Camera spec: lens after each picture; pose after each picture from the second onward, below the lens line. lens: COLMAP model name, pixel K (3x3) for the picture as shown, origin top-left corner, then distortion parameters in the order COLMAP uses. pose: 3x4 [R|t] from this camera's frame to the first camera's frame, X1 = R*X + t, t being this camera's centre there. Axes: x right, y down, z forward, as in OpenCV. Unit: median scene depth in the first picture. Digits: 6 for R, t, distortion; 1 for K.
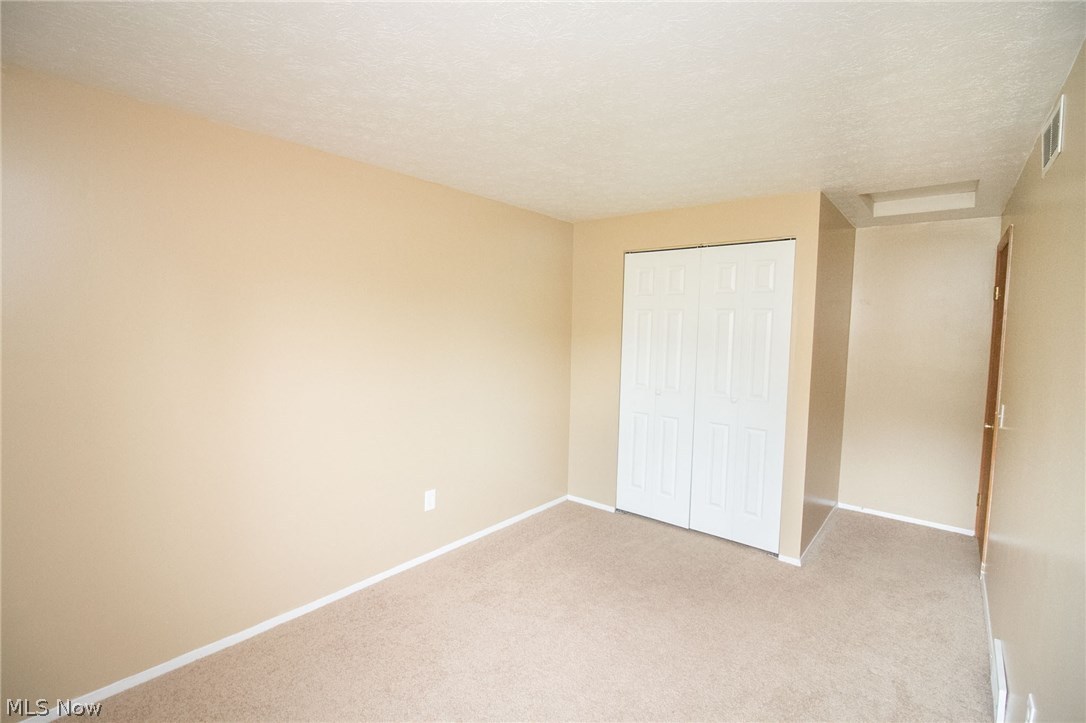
lens RADIAL K [[503.7, 0, 537.6], [0, 503.7, 360.1], [0, 0, 1]] dist [0.001074, -0.013695]
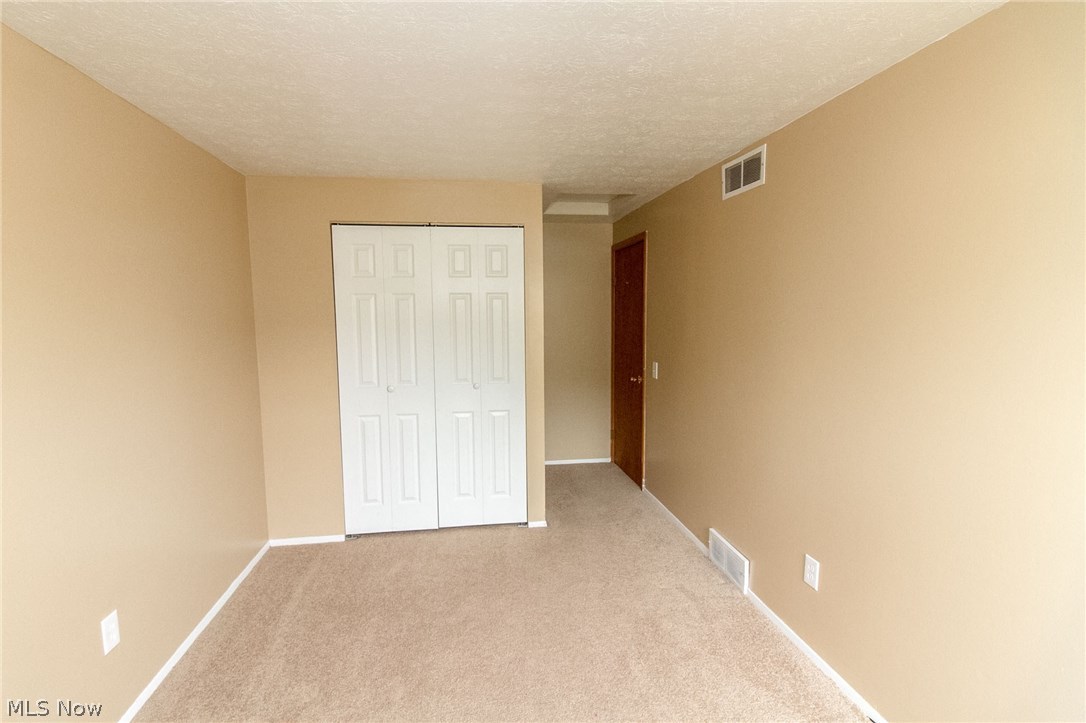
lens RADIAL K [[503.7, 0, 537.6], [0, 503.7, 360.1], [0, 0, 1]] dist [0.001074, -0.013695]
pose [[0.670316, -0.097682, 0.735619, -0.243994], [0.075880, 0.995125, 0.062999, -0.022978], [-0.738186, 0.013590, 0.674460, 0.234692]]
